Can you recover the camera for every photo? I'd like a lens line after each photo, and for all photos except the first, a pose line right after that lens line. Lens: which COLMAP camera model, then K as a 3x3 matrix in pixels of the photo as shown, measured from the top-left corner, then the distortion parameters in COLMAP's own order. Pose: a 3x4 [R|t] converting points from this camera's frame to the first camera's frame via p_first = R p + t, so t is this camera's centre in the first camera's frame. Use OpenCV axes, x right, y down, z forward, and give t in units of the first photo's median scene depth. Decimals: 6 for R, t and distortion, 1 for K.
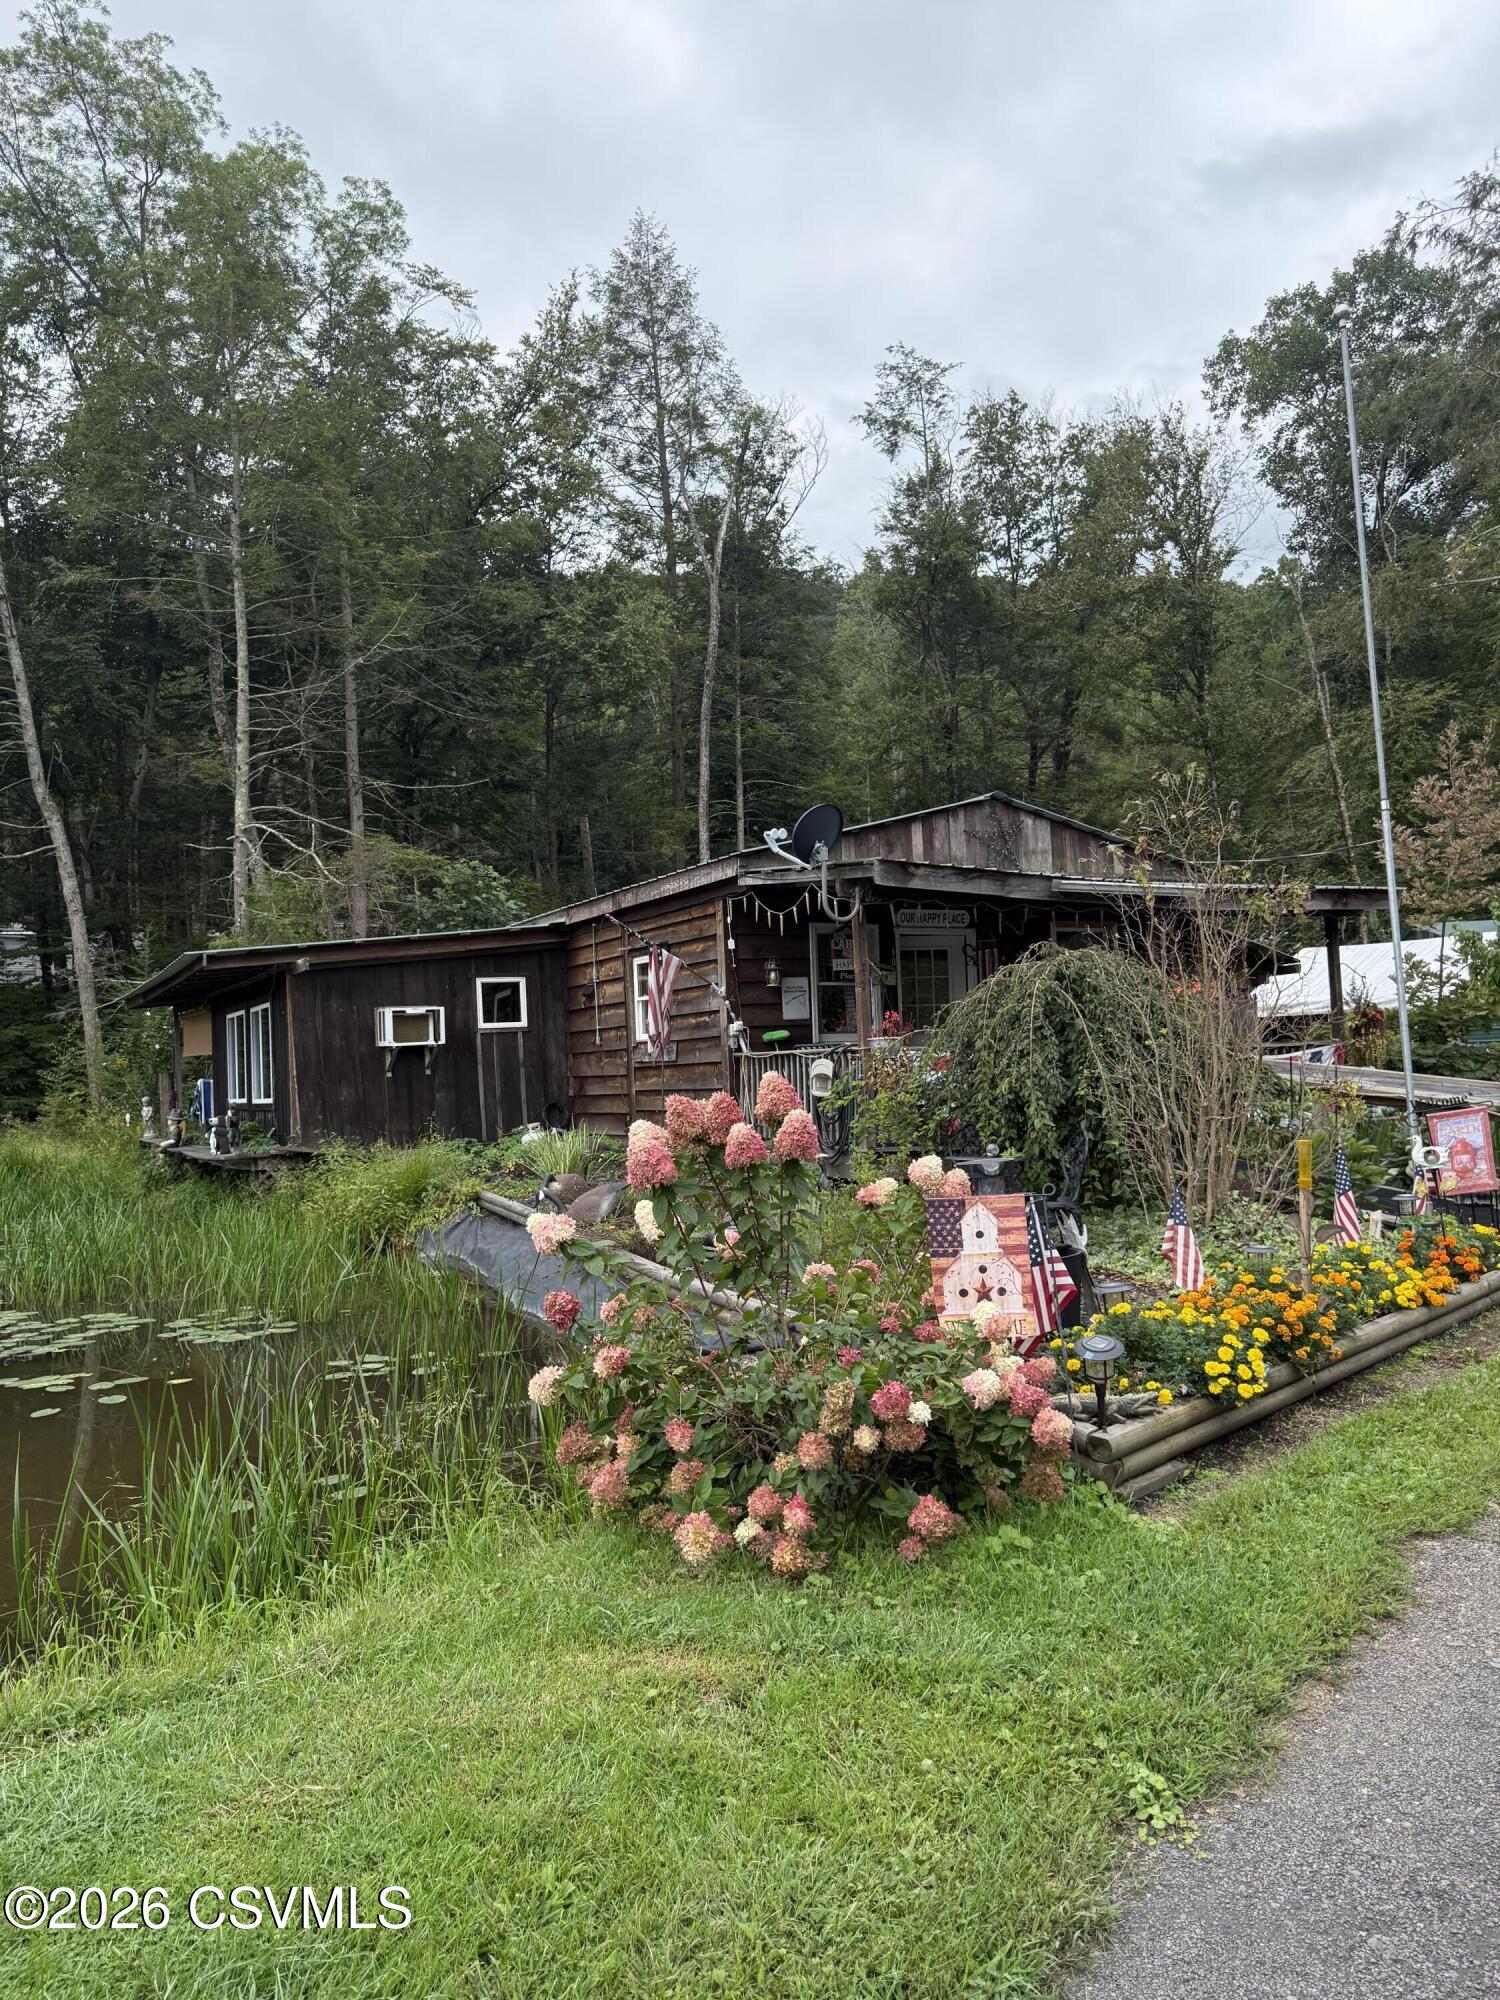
lens RADIAL K [[1379.0, 0, 776.3], [0, 1379.0, 975.7], [0, 0, 1]] dist [0.037011, -0.029391]
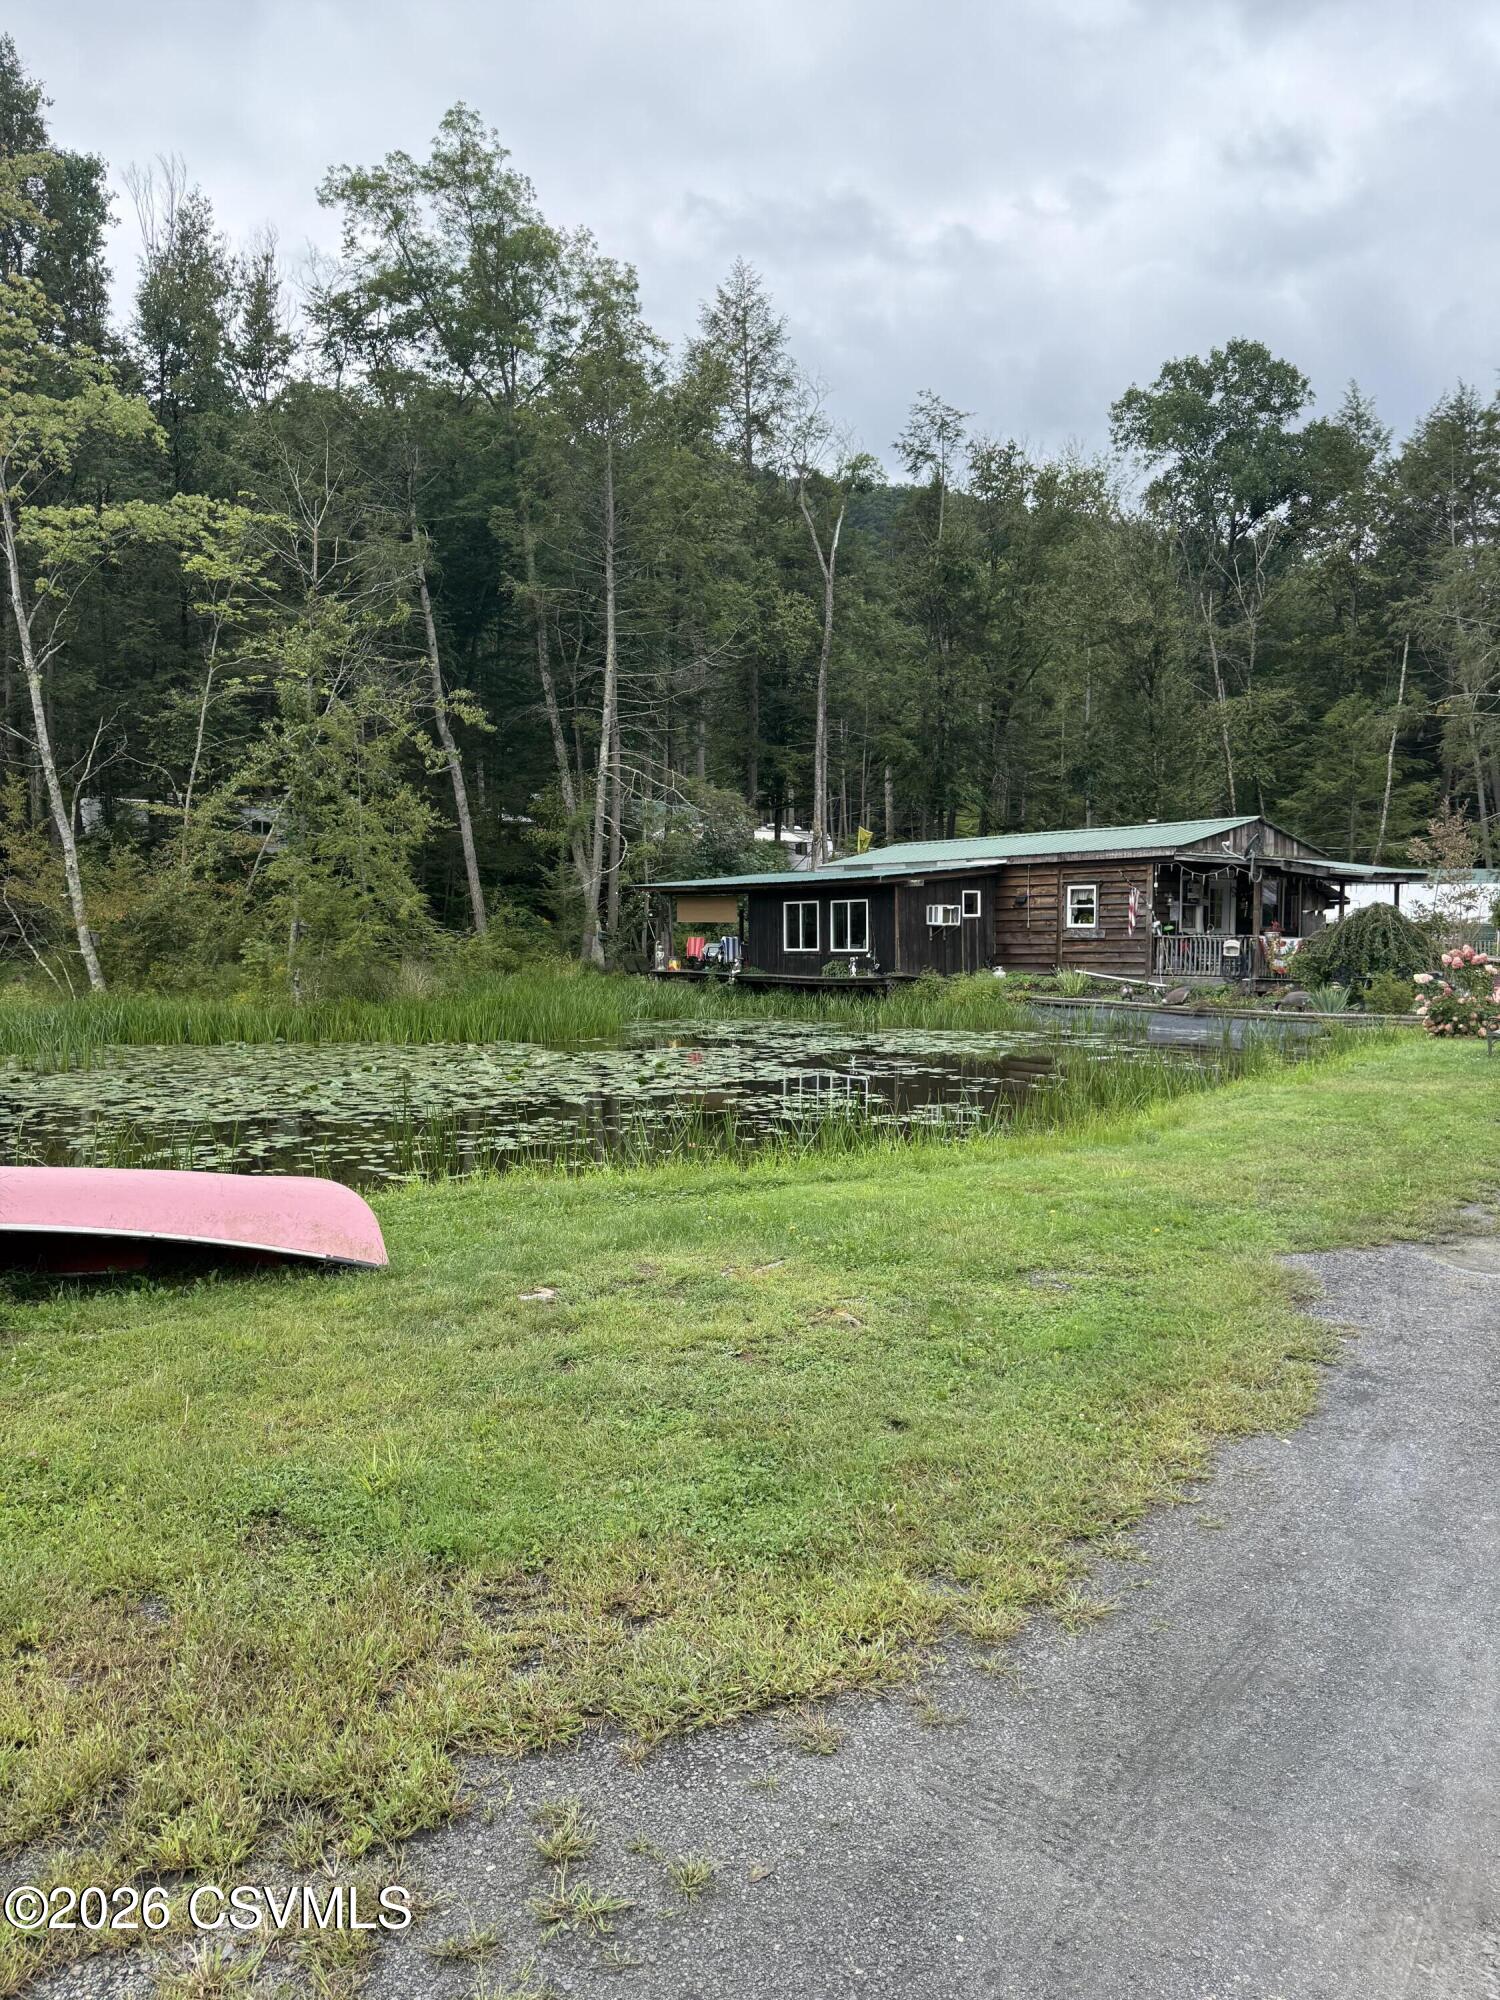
lens RADIAL K [[1379.0, 0, 776.3], [0, 1379.0, 975.7], [0, 0, 1]] dist [0.037011, -0.029391]
pose [[0.977027, 0.031017, 0.210844, -0.510297], [-0.049481, 0.995331, 0.082870, -0.015341], [-0.207290, -0.091399, 0.974001, -0.478906]]
